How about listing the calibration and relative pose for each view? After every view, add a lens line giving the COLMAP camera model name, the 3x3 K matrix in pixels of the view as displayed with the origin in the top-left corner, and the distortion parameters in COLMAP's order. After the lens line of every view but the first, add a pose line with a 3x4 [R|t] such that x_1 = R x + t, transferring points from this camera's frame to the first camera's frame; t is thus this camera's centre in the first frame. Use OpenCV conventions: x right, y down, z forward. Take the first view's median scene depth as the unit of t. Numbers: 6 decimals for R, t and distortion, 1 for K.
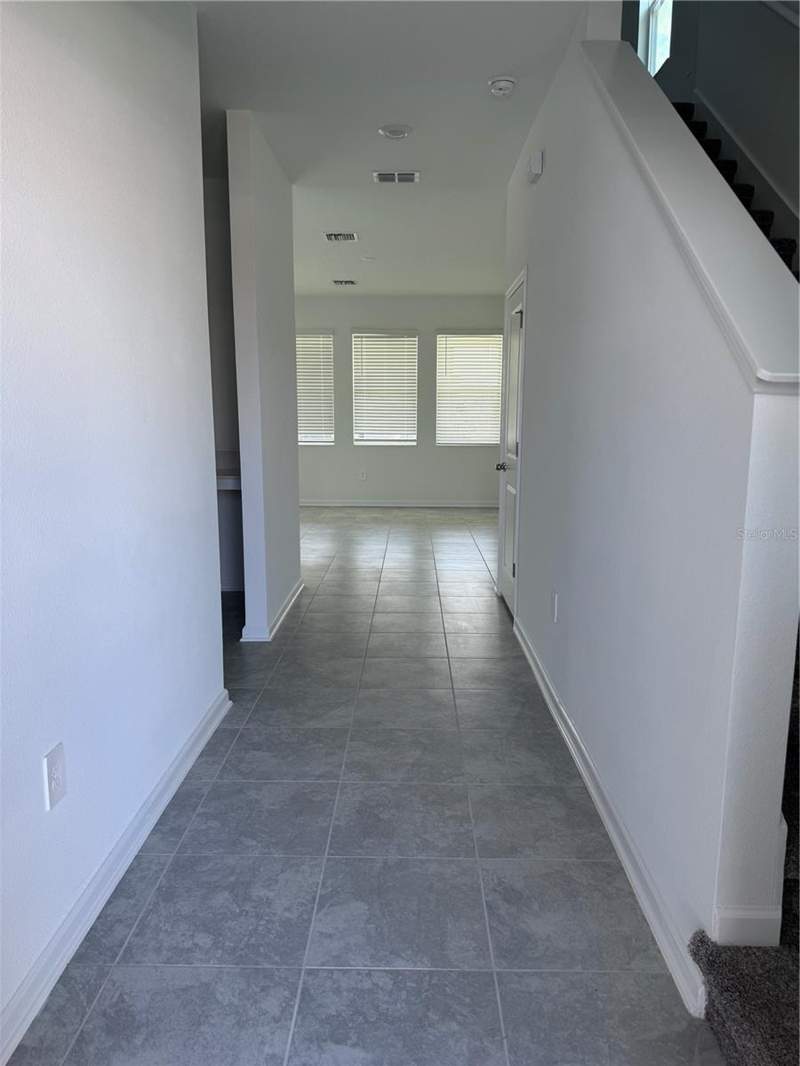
lens RADIAL K [[747.0, 0, 404.8], [0, 747.0, 536.5], [0, 0, 1]] dist [0.028077, -0.054093]
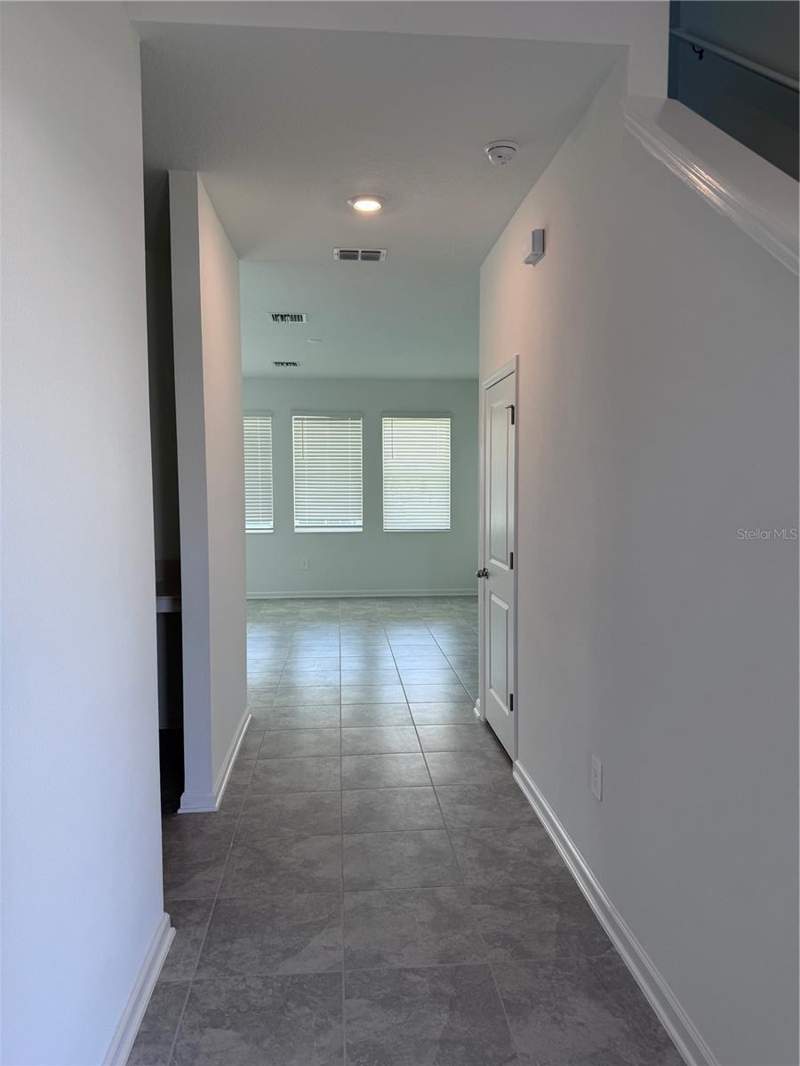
lens RADIAL K [[747.0, 0, 409.2], [0, 747.0, 530.1], [0, 0, 1]] dist [0.028077, -0.054093]
pose [[0.994295, -0.016783, 0.105335, -0.074883], [0.027134, 0.994854, -0.097615, -0.096107], [-0.103154, 0.099917, 0.989634, 0.213678]]
